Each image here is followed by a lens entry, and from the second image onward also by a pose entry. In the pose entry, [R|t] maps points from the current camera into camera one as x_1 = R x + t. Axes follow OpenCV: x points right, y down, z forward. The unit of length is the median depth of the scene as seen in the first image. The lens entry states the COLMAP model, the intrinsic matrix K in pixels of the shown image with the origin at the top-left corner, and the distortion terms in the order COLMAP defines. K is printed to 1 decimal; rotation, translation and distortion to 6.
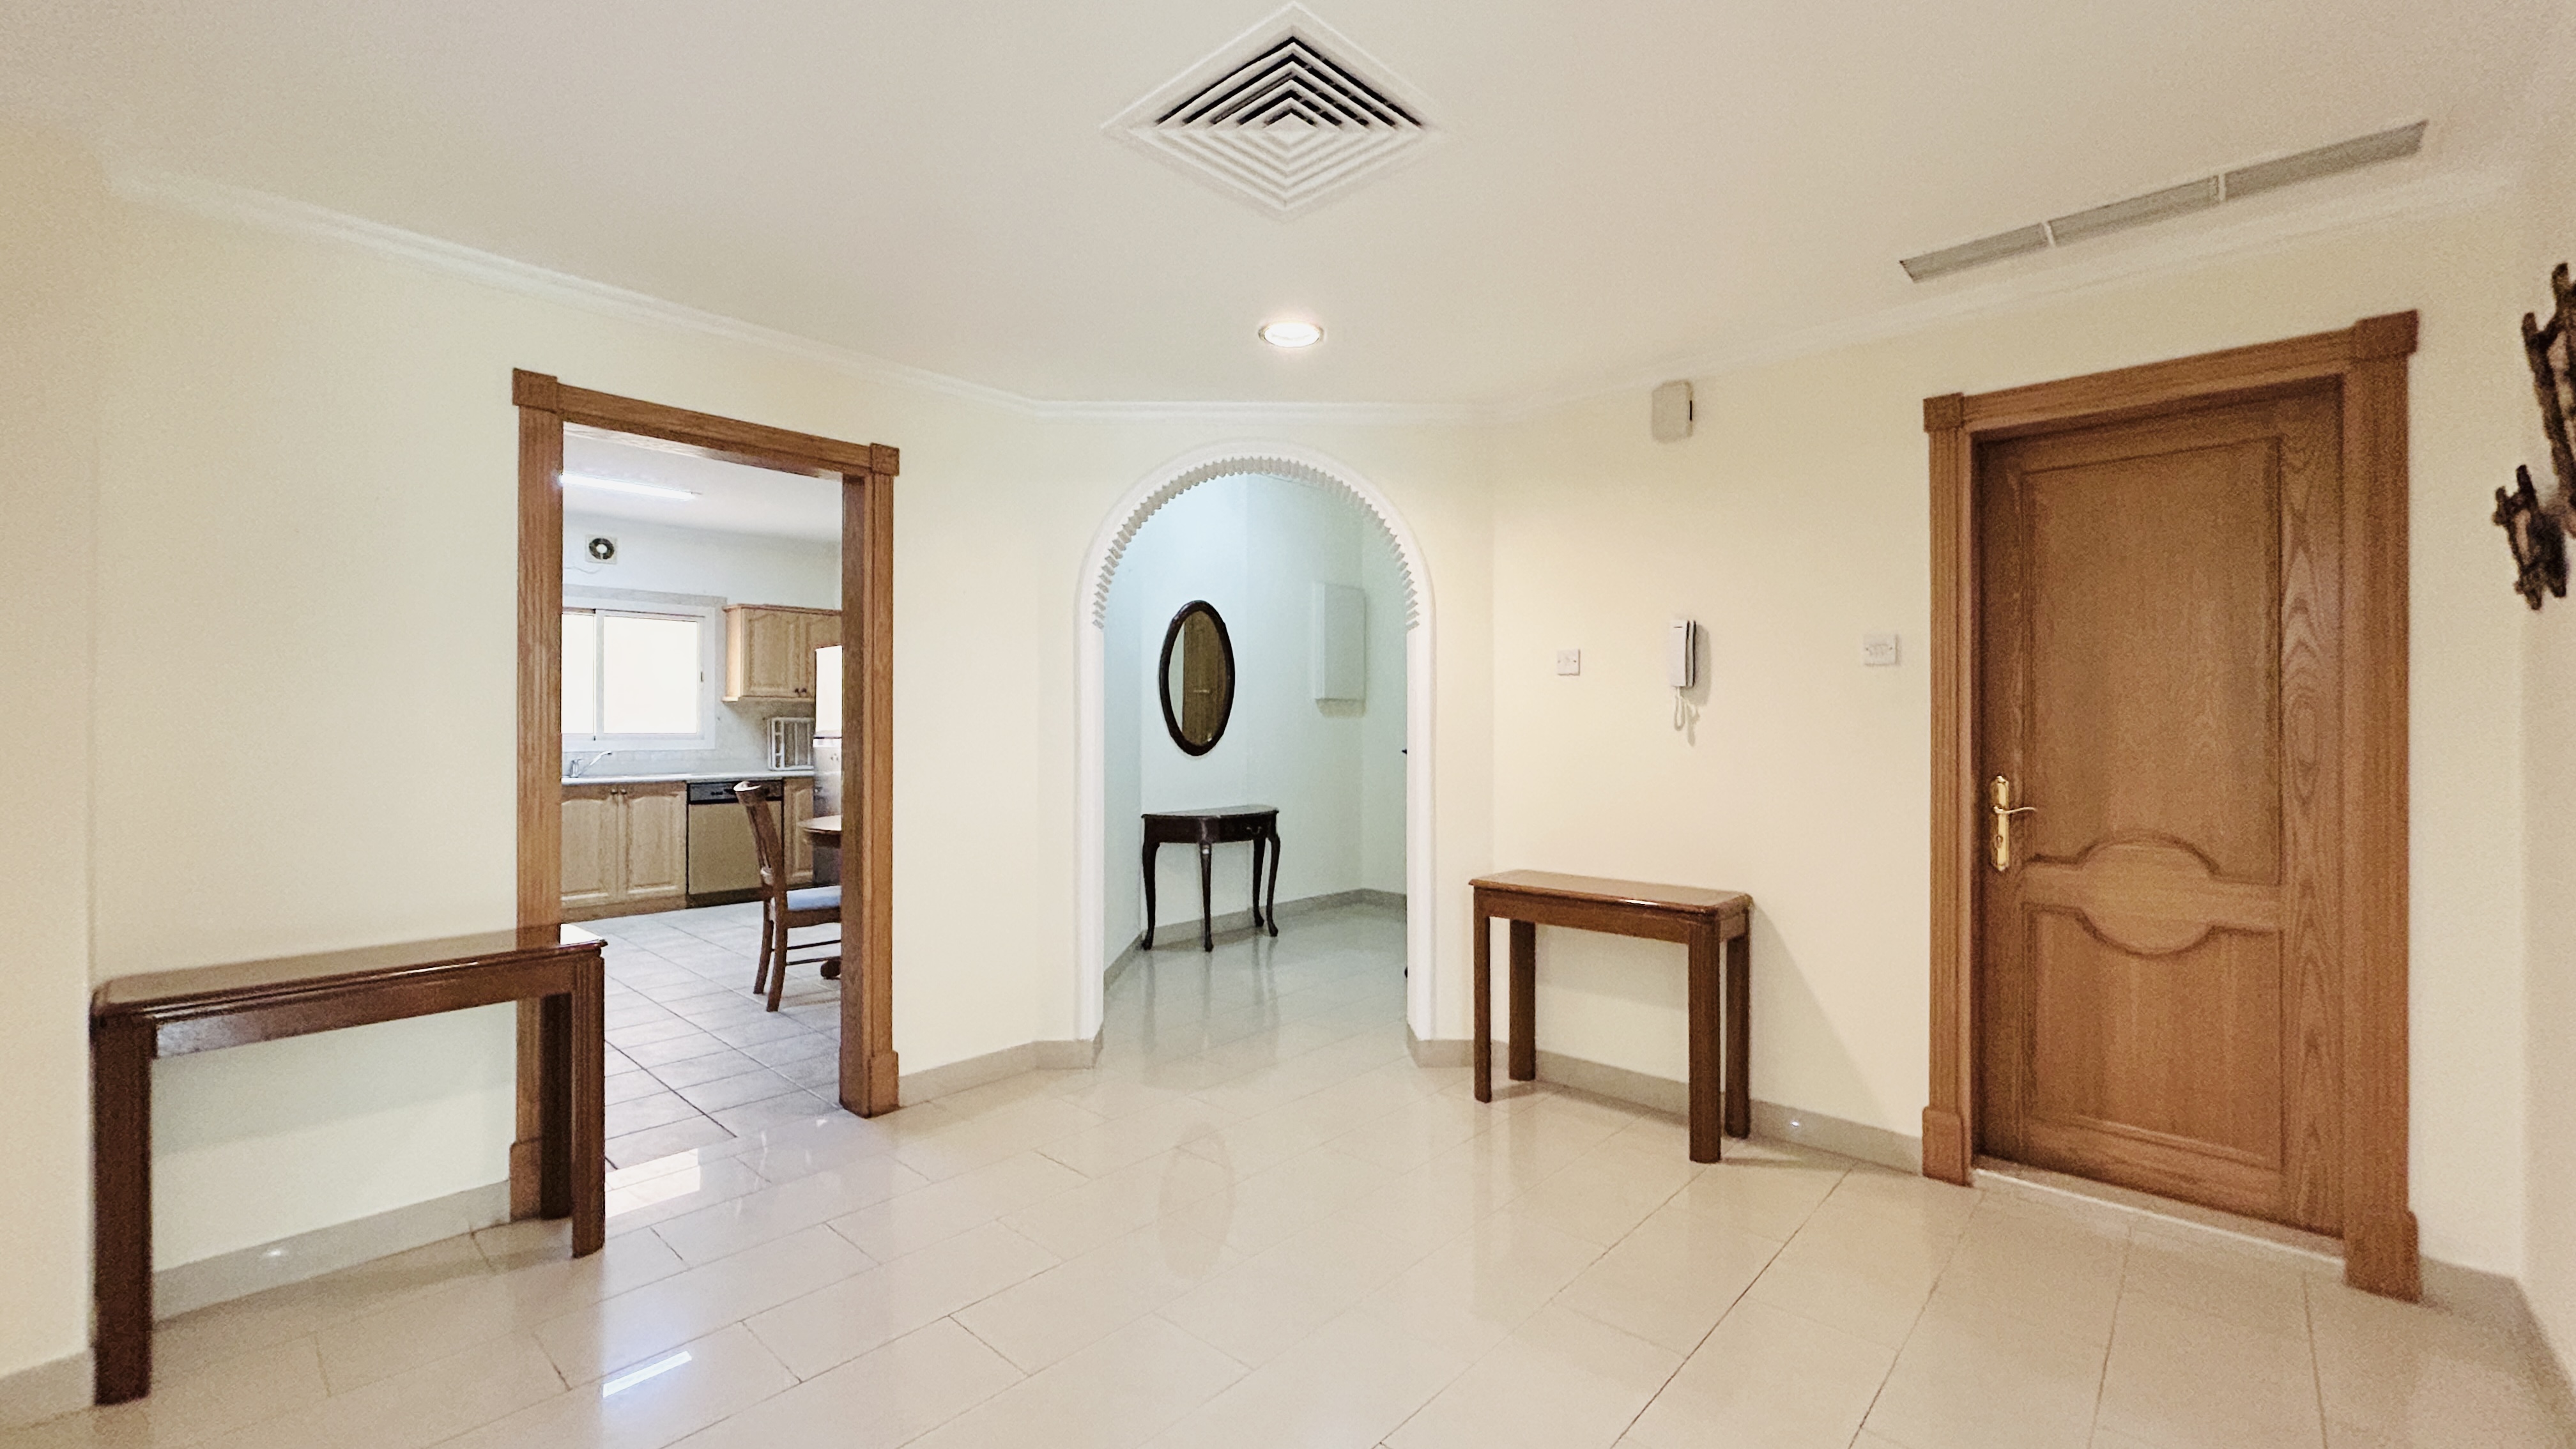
lens RADIAL K [[1024.1, 0, 1292.8], [0, 1024.1, 716.8], [0, 0, 1]] dist [-0.020046, -0.000065]
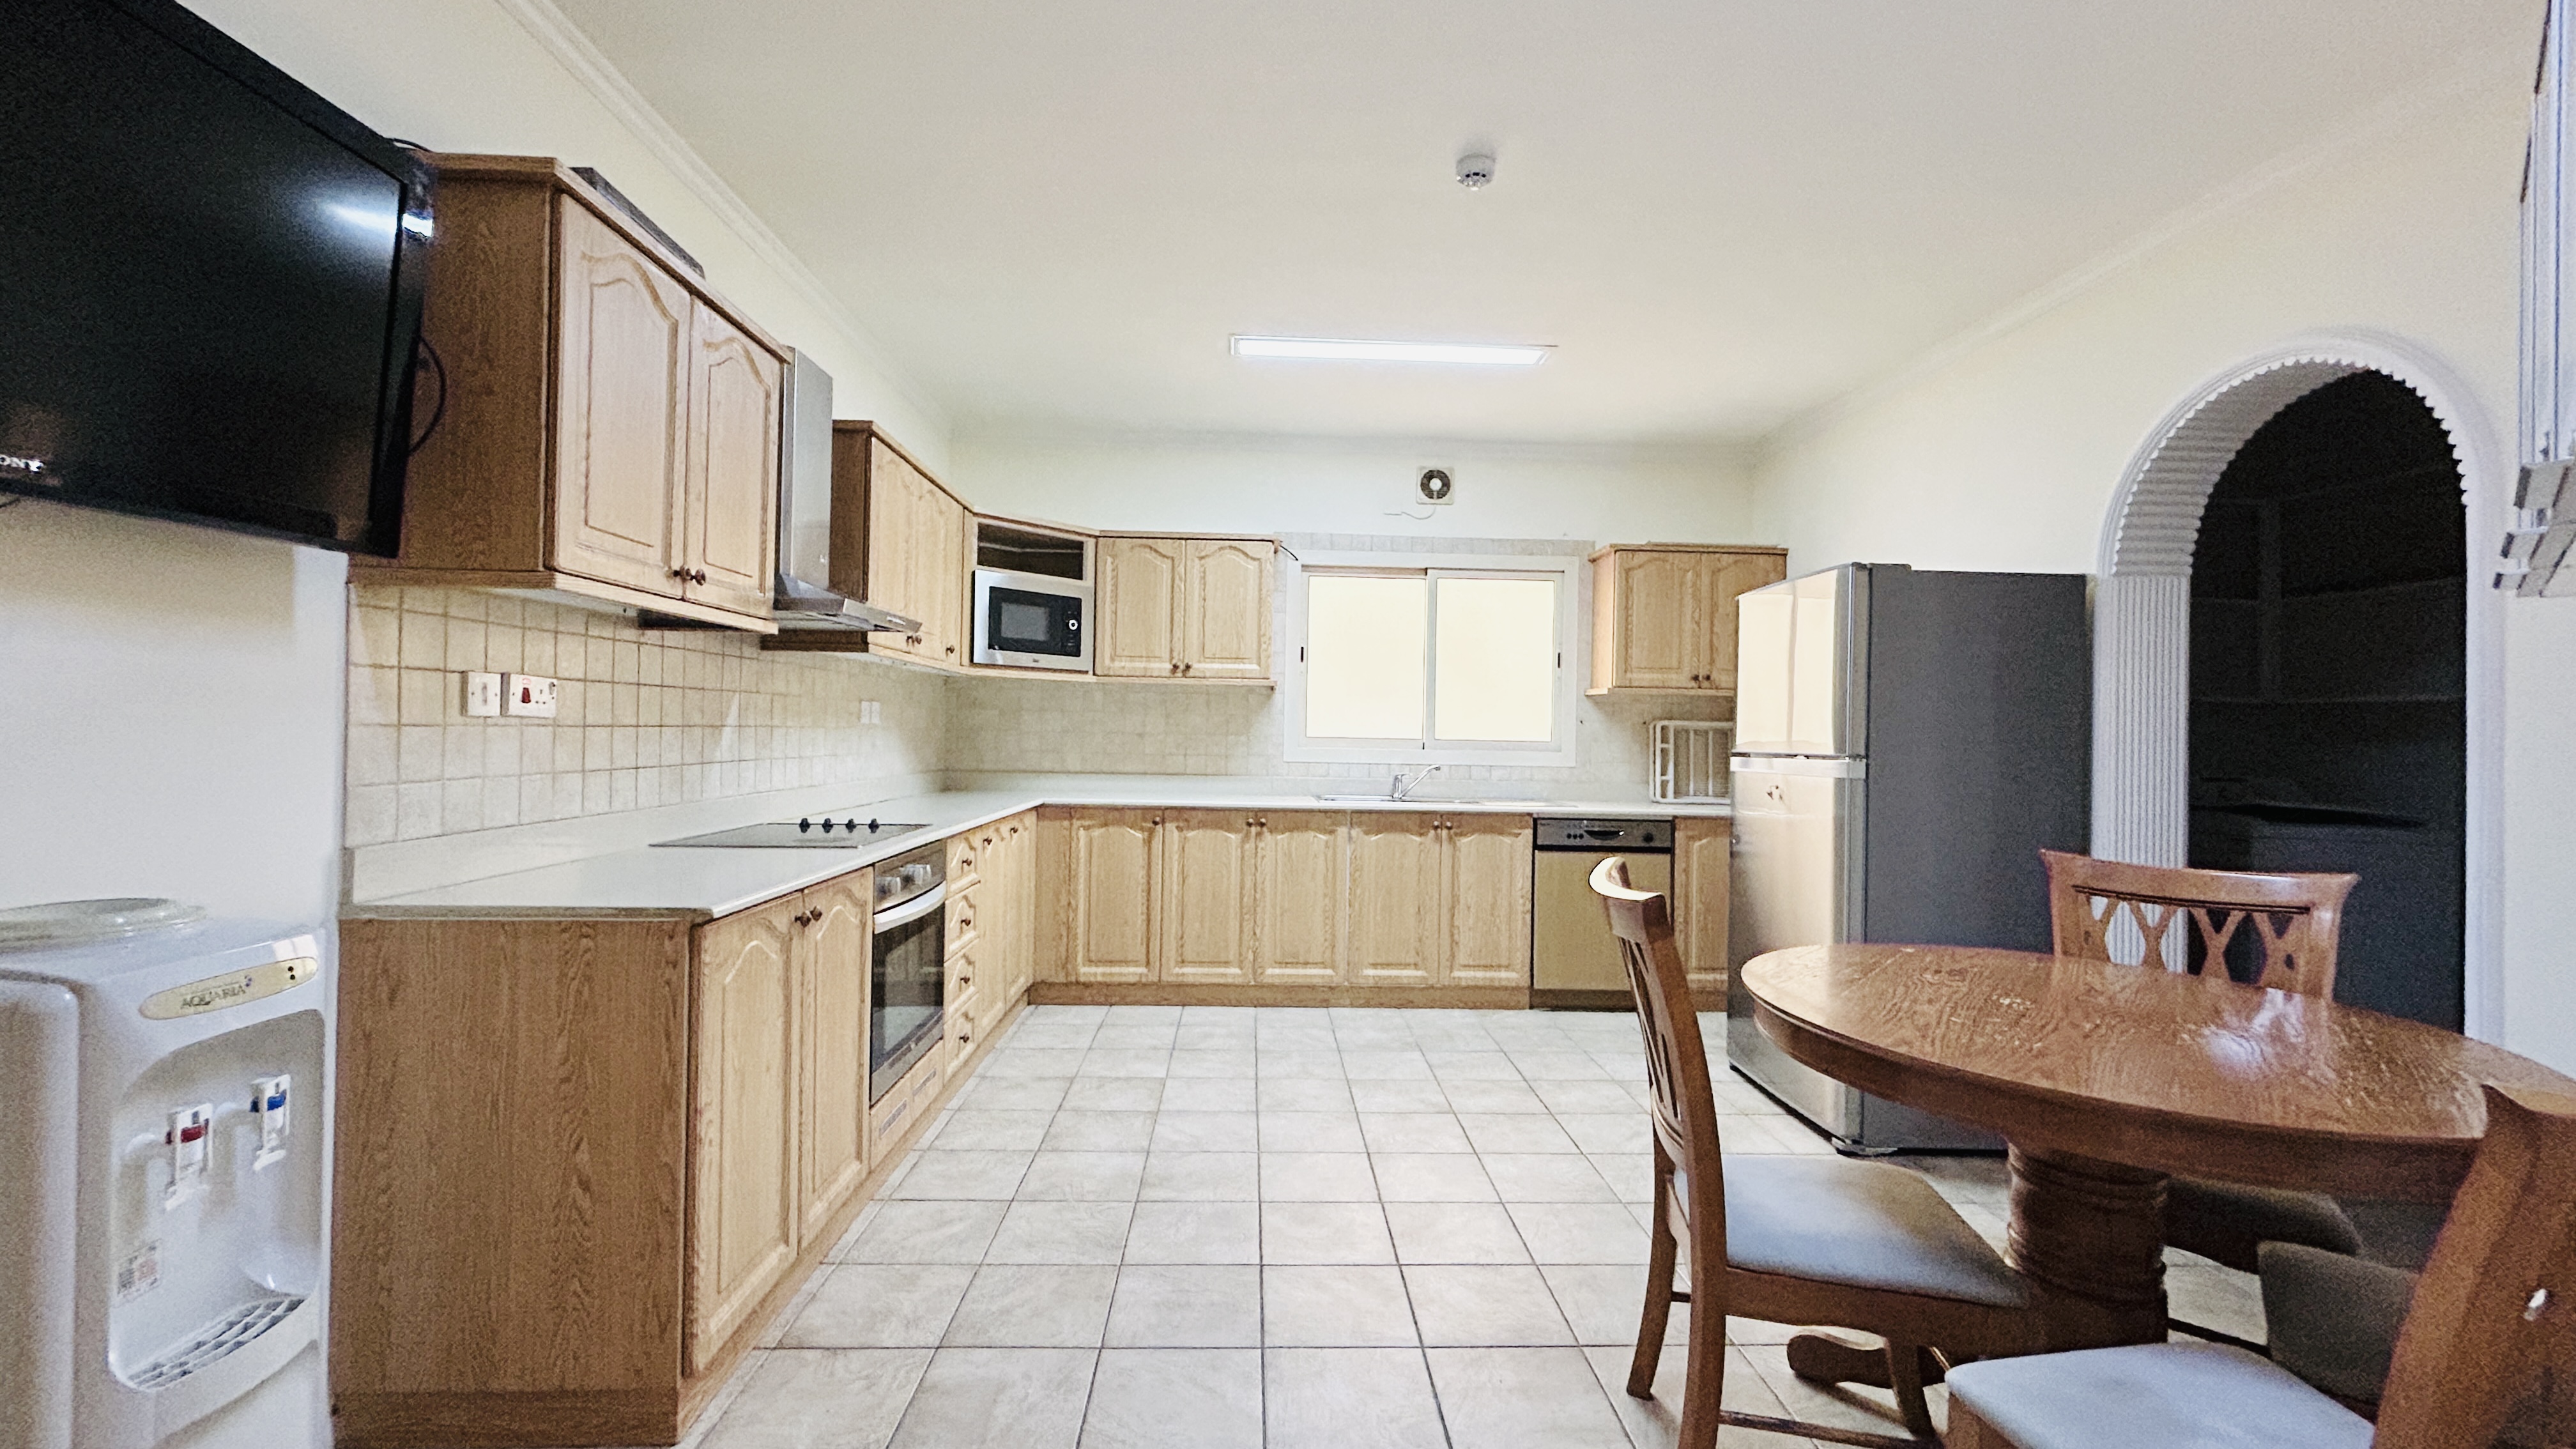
lens RADIAL K [[1024.1, 0, 1292.8], [0, 1024.1, 716.8], [0, 0, 1]] dist [-0.020046, -0.000065]
pose [[0.699096, 0.007482, -0.714989, -0.228673], [-0.017098, 0.999834, -0.006256, 0.006958], [0.714824, 0.016598, 0.699108, 0.418030]]
